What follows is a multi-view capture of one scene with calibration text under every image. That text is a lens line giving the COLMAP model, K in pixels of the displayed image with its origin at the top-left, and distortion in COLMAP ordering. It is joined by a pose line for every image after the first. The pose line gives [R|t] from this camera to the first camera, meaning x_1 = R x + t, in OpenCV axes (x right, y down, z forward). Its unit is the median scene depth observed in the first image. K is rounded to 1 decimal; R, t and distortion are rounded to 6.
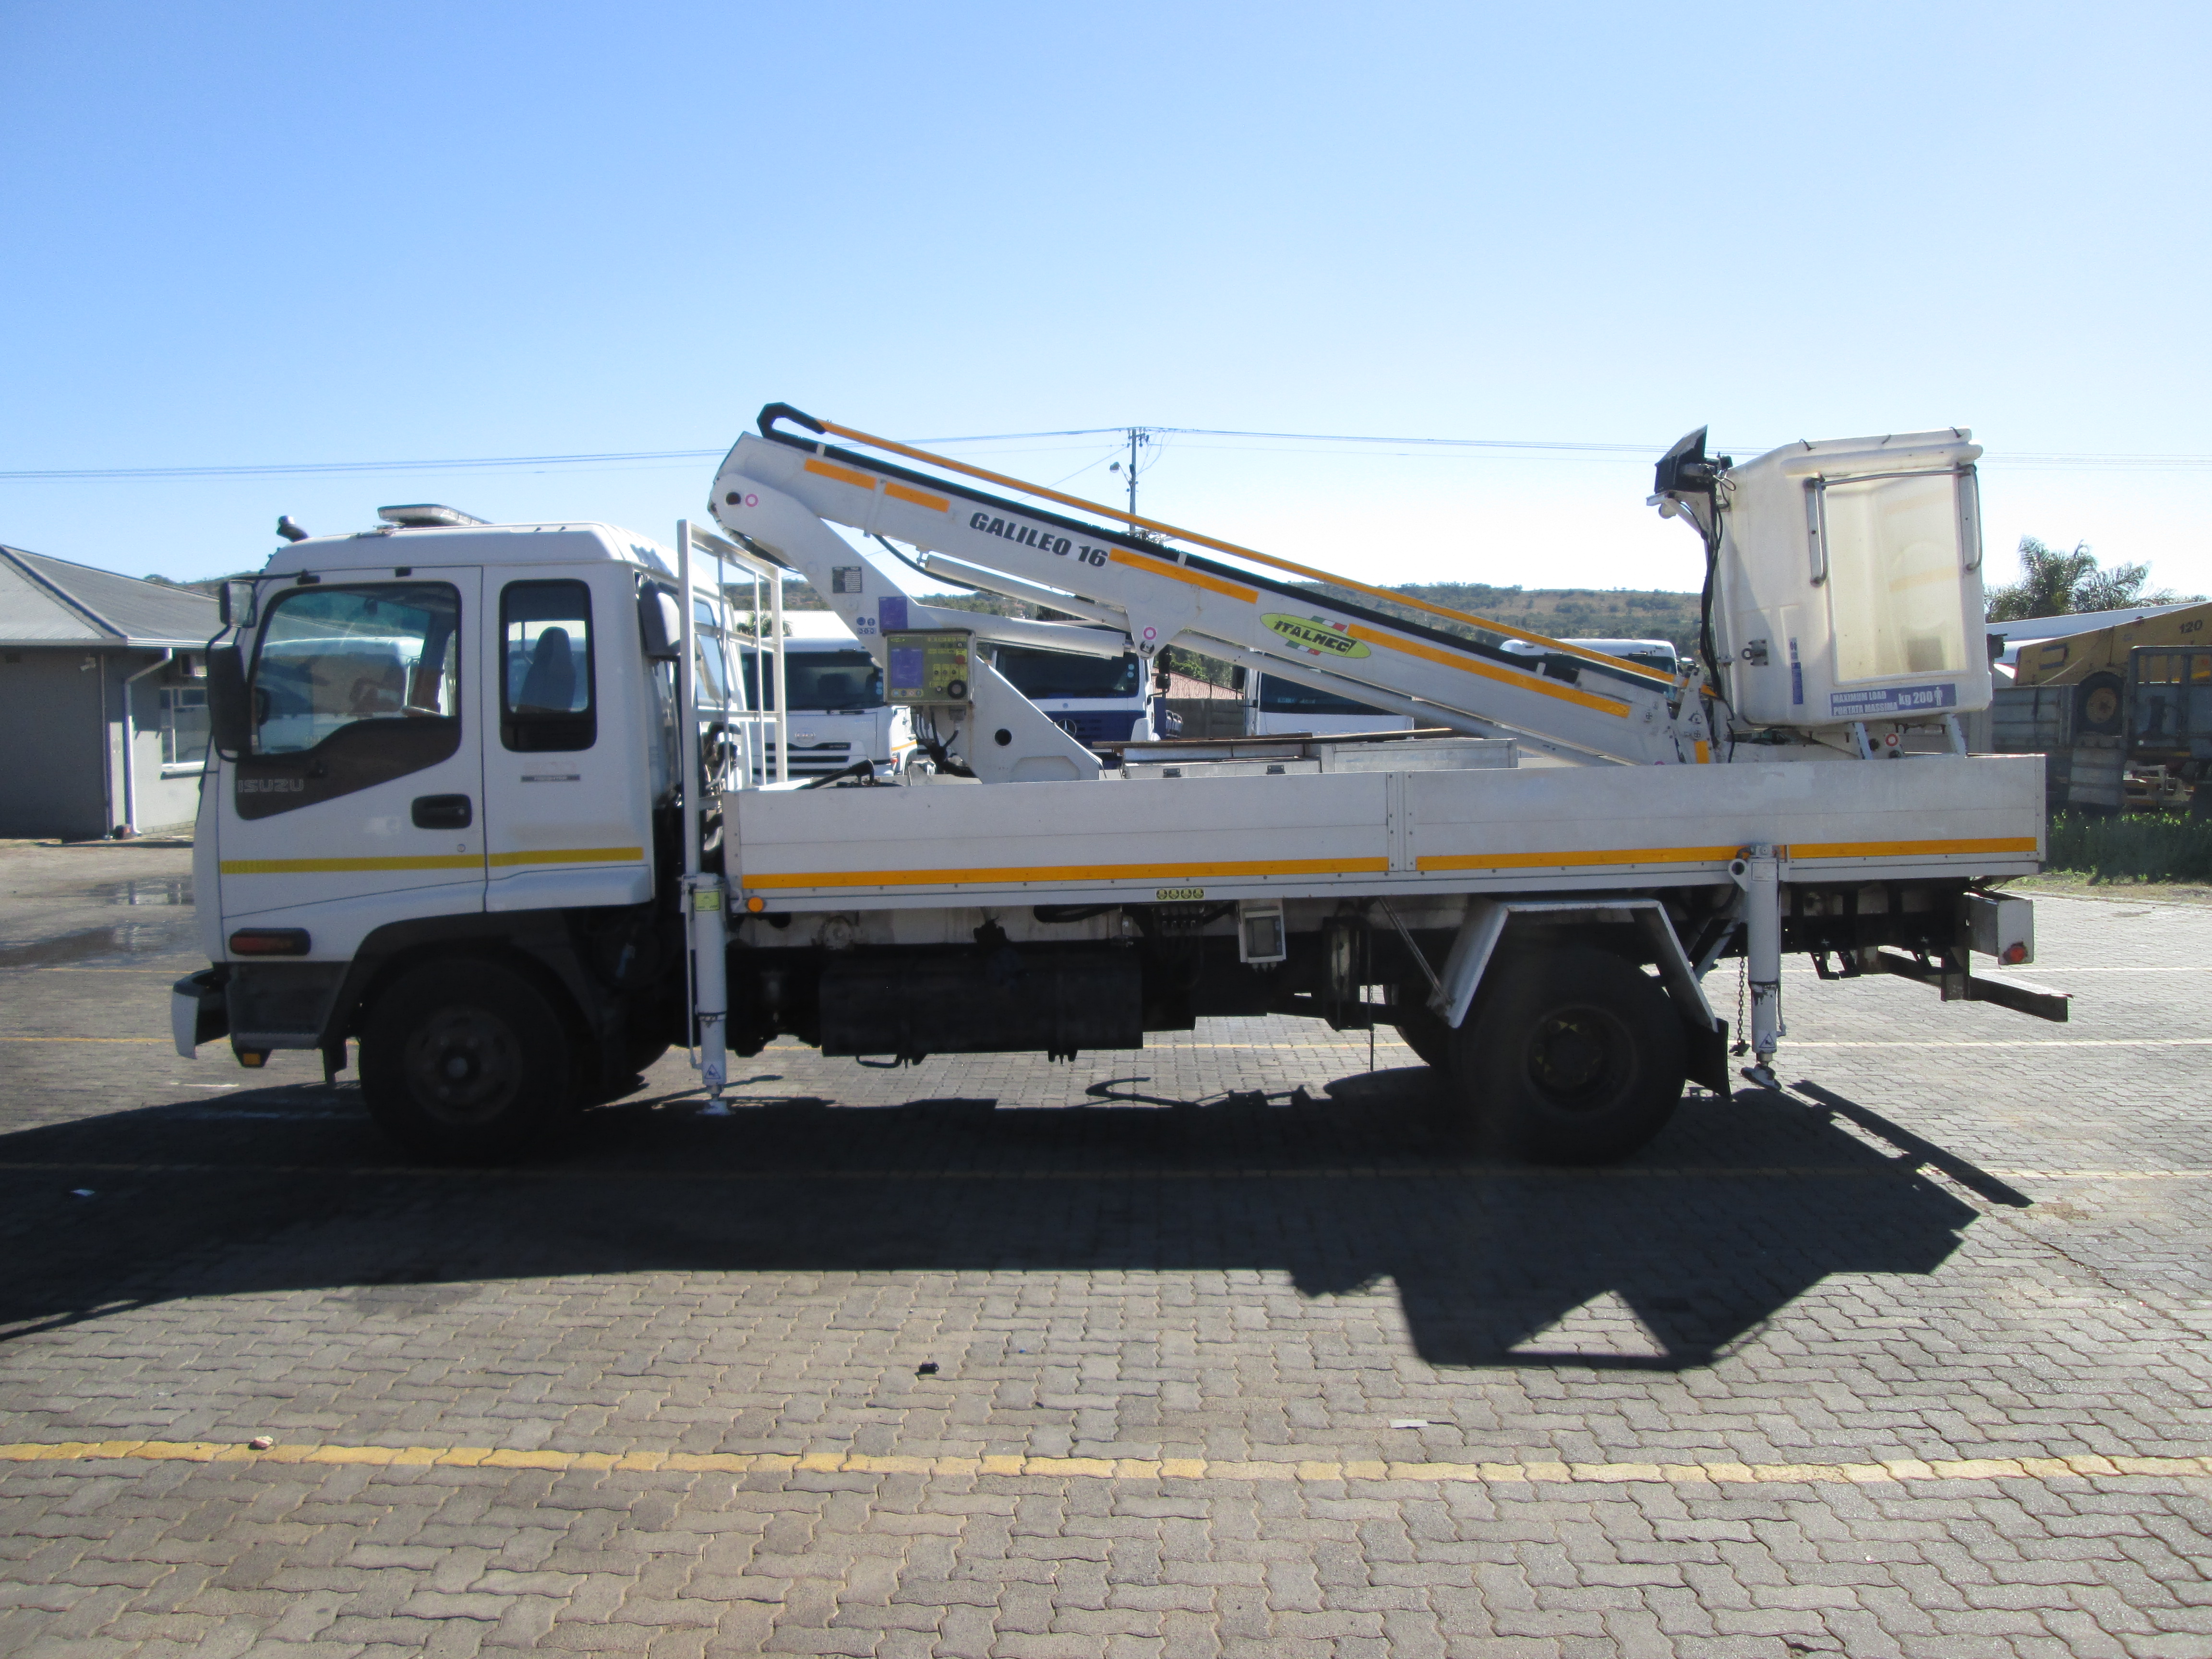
lens RADIAL K [[1860.5, 0, 1108.3], [0, 1860.5, 806.7], [0, 0, 1]] dist [-0.058692, 0.030701]
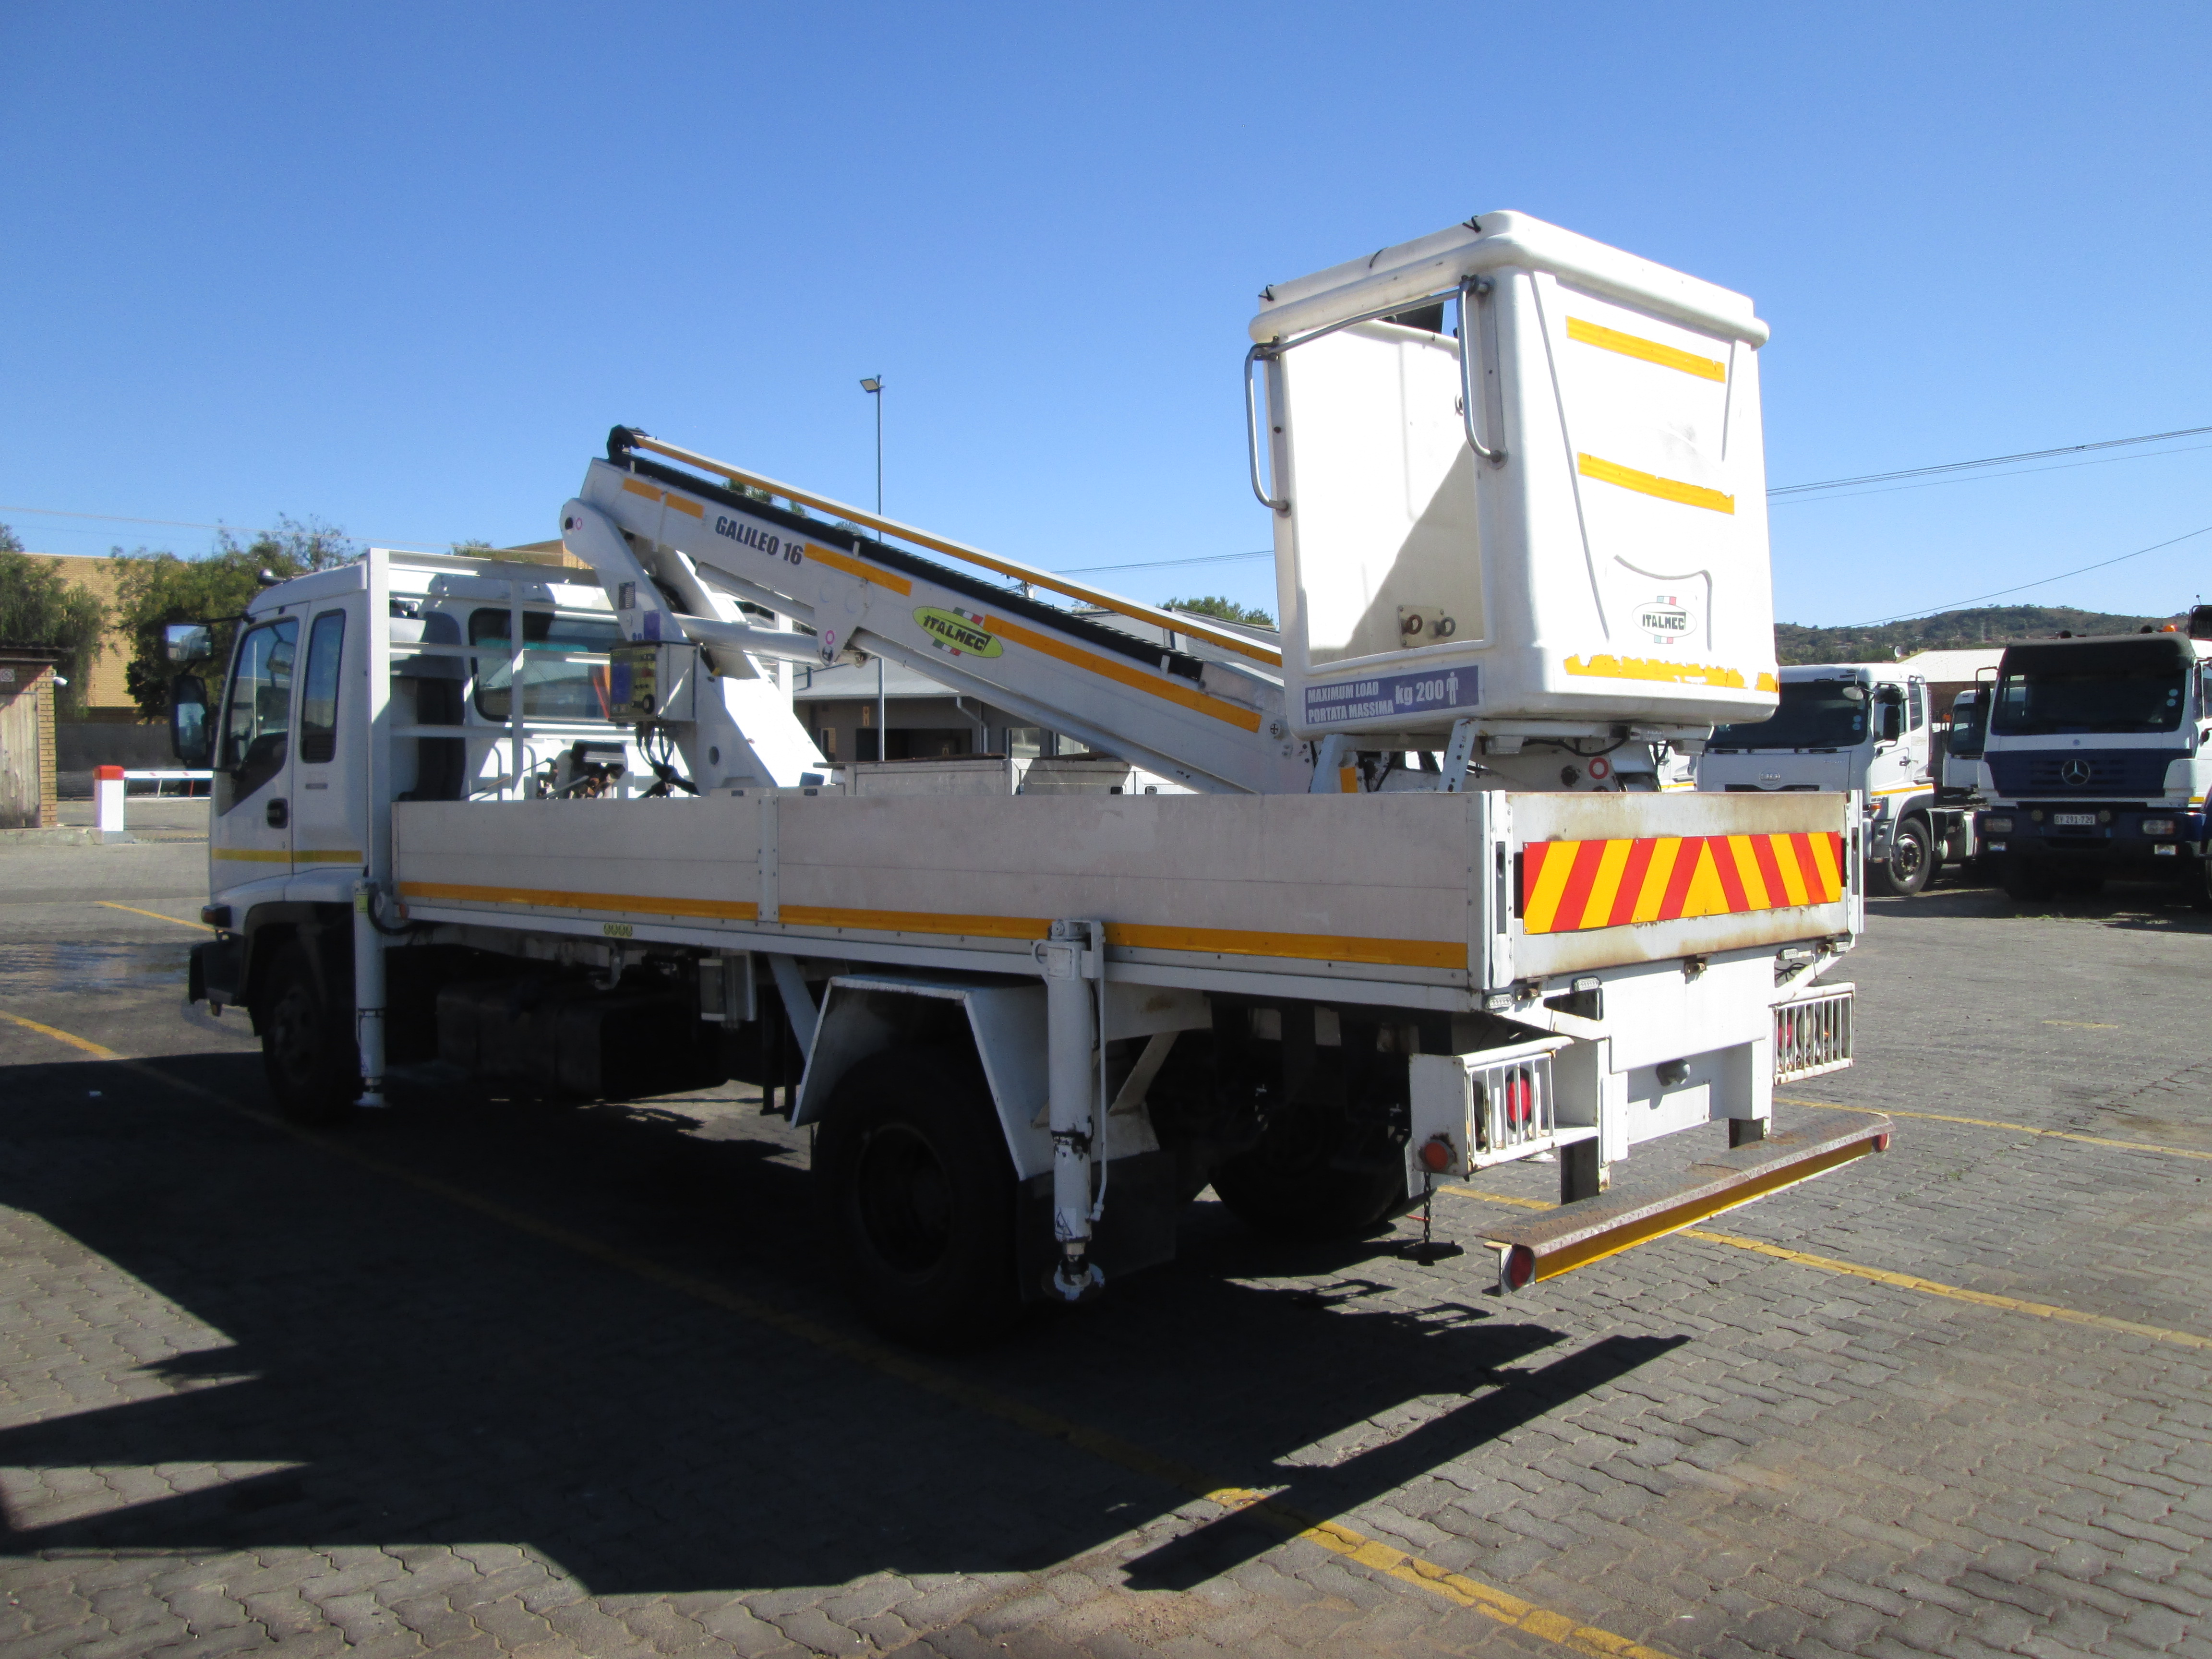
lens RADIAL K [[1860.5, 0, 1151.0], [0, 1860.5, 796.3], [0, 0, 1]] dist [-0.058692, 0.030701]
pose [[0.707887, 0.020857, -0.706018, 0.792578], [-0.042093, 0.999033, -0.012691, -0.015203], [0.705070, 0.038702, 0.708080, 0.526991]]
